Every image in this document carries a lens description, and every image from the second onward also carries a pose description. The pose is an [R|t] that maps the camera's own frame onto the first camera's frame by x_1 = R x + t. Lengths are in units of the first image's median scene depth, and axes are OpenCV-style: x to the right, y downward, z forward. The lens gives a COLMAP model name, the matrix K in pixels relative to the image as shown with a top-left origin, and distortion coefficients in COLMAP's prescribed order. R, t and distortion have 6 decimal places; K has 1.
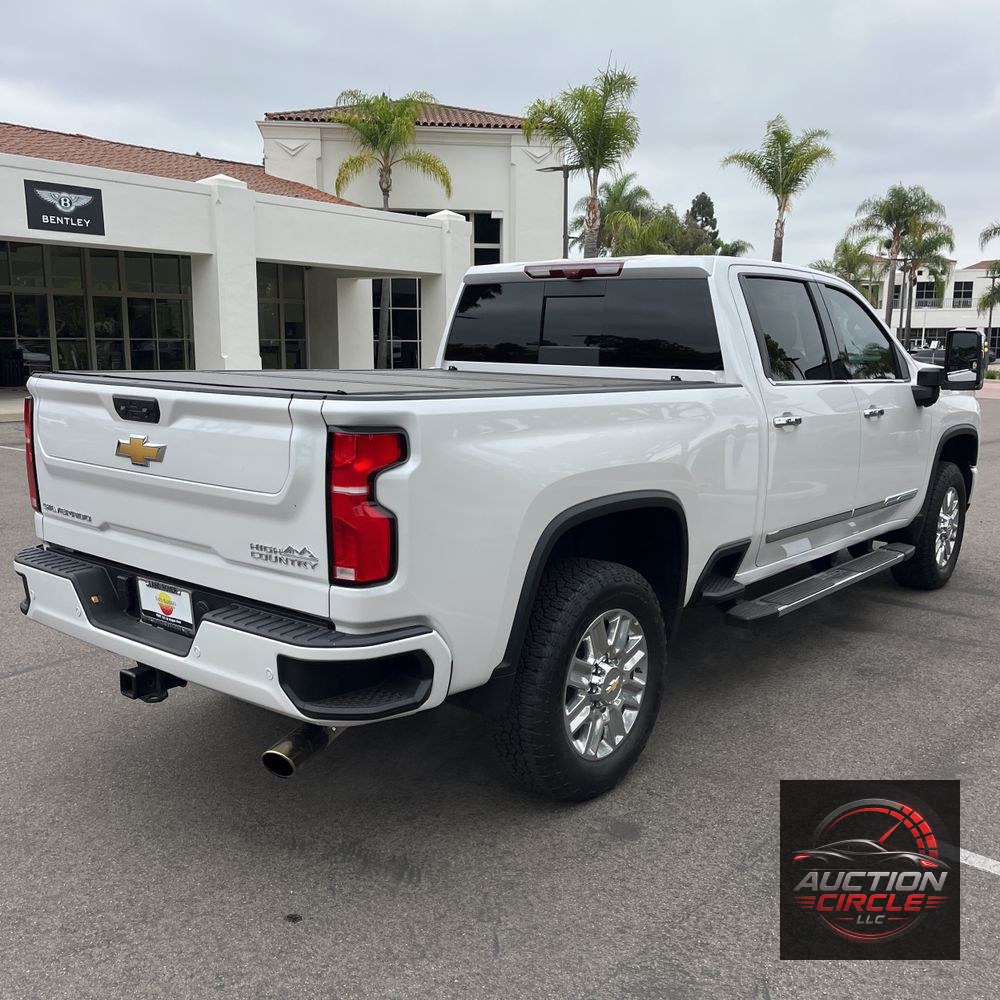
lens RADIAL K [[1020.5, 0, 488.6], [0, 1020.5, 515.4], [0, 0, 1]] dist [0.033623, 0.006376]
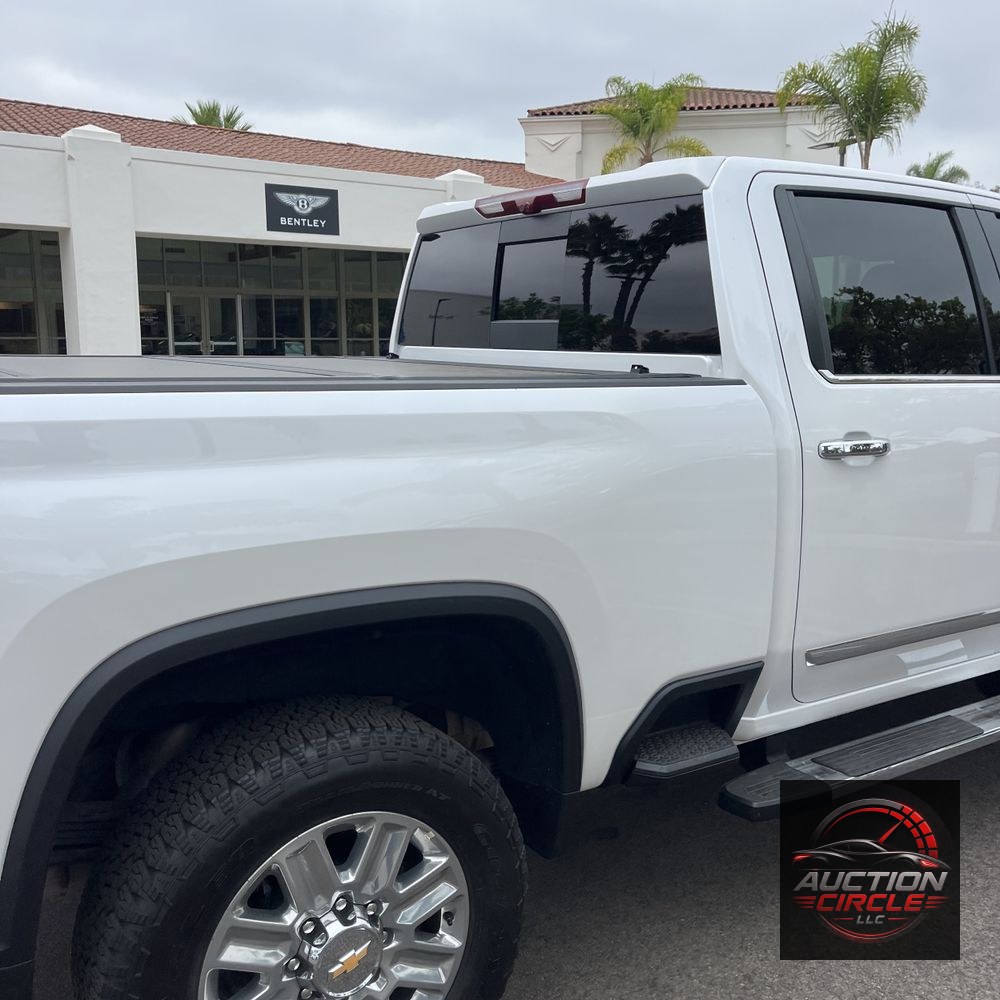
lens RADIAL K [[1012.2, 0, 485.1], [0, 1012.2, 496.7], [0, 0, 1]] dist [0.031193, -0.003417]
pose [[0.957262, 0.039443, -0.286519, 0.059576], [-0.044613, 0.998938, -0.011538, -0.011655], [0.285759, 0.023828, 0.958005, 0.096739]]
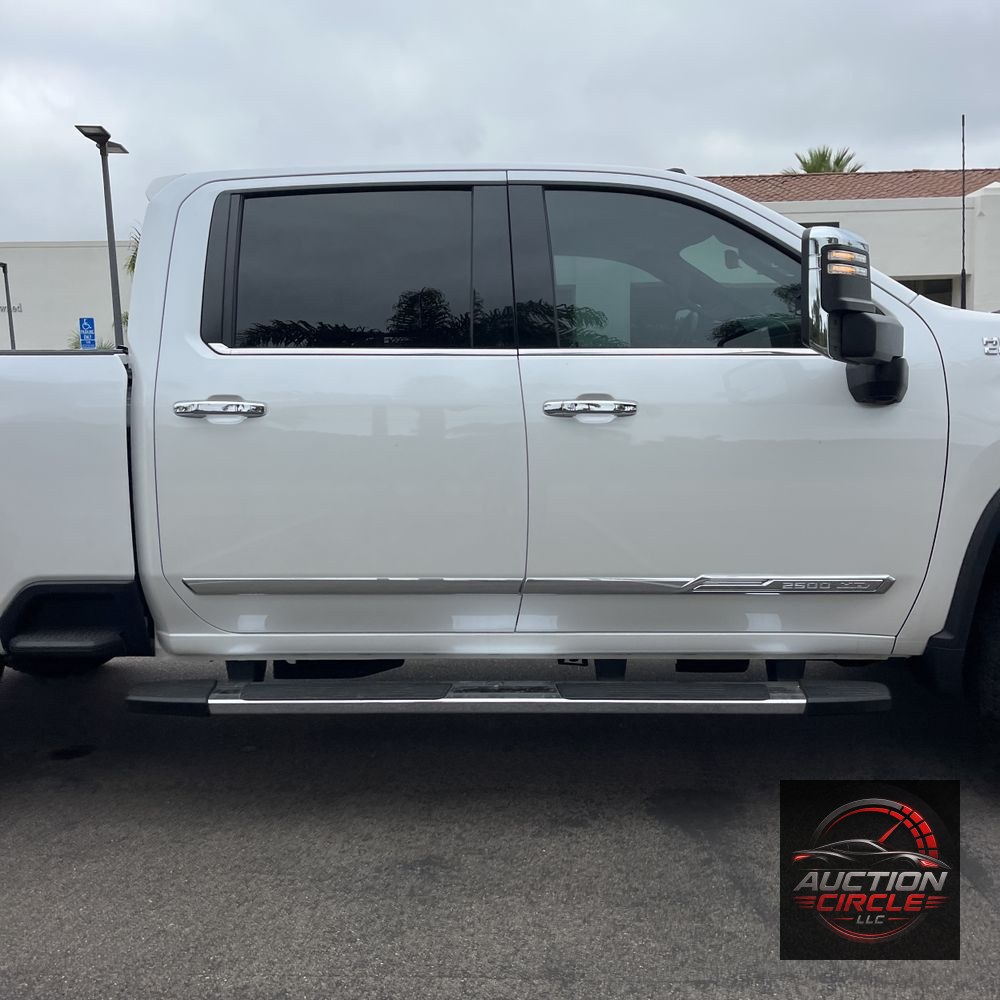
lens RADIAL K [[1006.2, 0, 503.5], [0, 1006.2, 516.4], [0, 0, 1]] dist [0.024233, 0.034779]
pose [[0.618882, 0.078291, -0.781573, 0.206892], [-0.111982, 0.993651, 0.010863, -0.012053], [0.777461, 0.080799, 0.623720, 0.172610]]
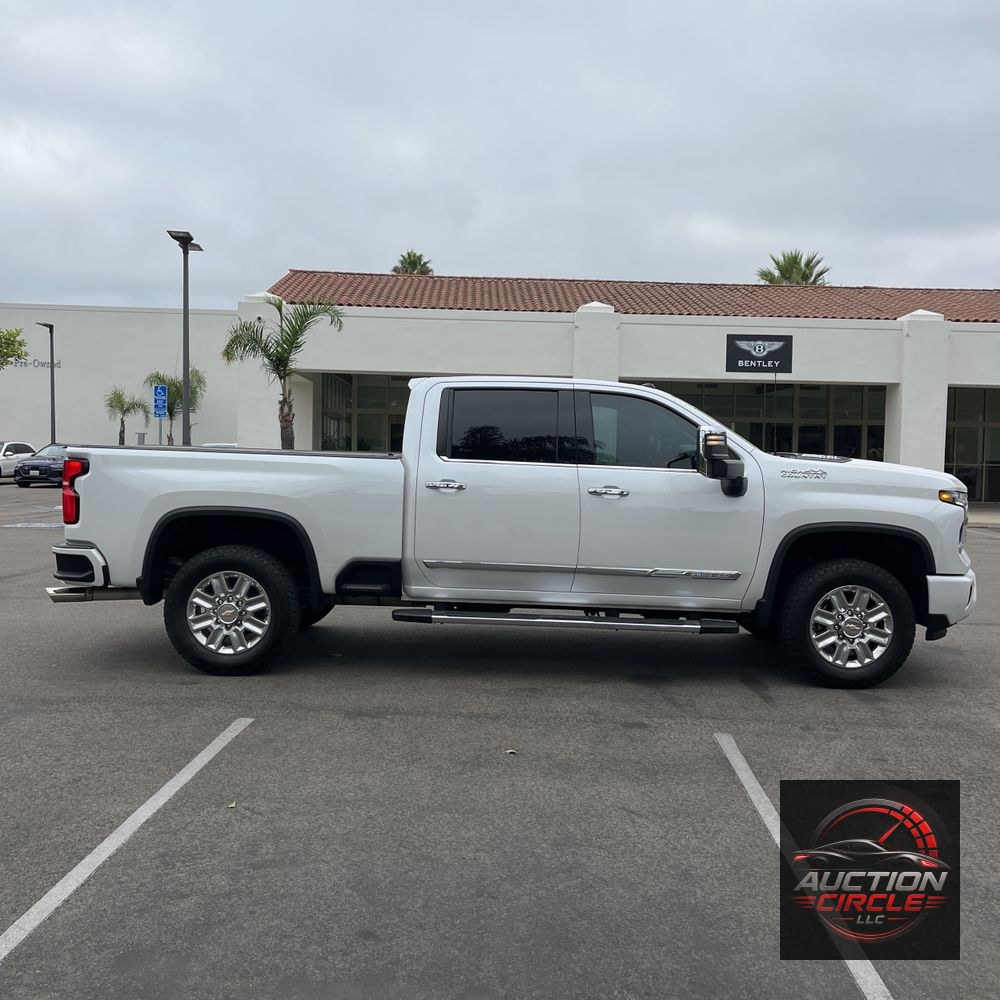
lens RADIAL K [[1008.7, 0, 500.0], [0, 1008.7, 500.0], [0, 0, 1]] dist [0.072621, -0.113796]
pose [[0.630394, 0.043520, -0.775054, 0.333984], [-0.152917, 0.985826, -0.069021, 0.003414], [0.761065, 0.162030, 0.628114, 0.037240]]
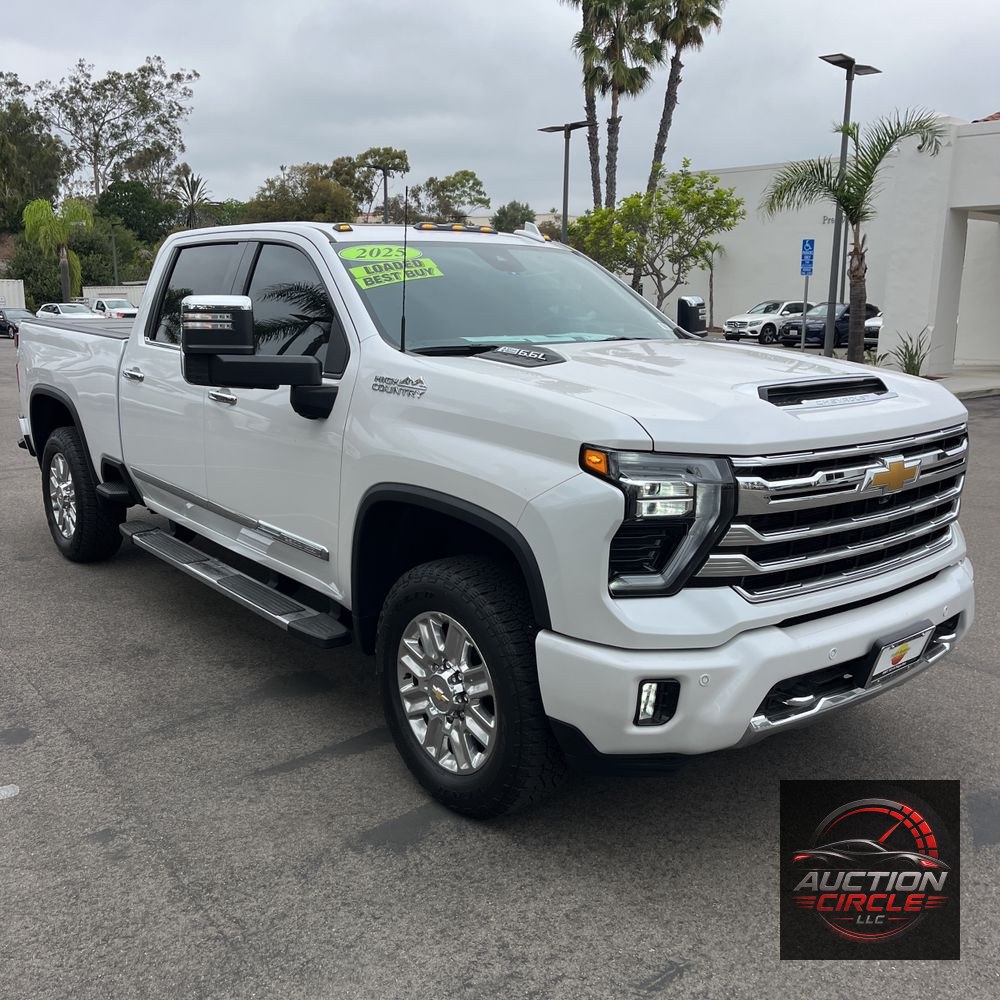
lens RADIAL K [[997.9, 0, 500.0], [0, 997.9, 500.0], [0, 0, 1]] dist [0.051188, -0.016666]
pose [[-0.193871, 0.190184, -0.962416, 0.303134], [-0.183682, 0.956643, 0.226044, -0.066167], [0.963678, 0.220602, -0.150532, 0.366286]]
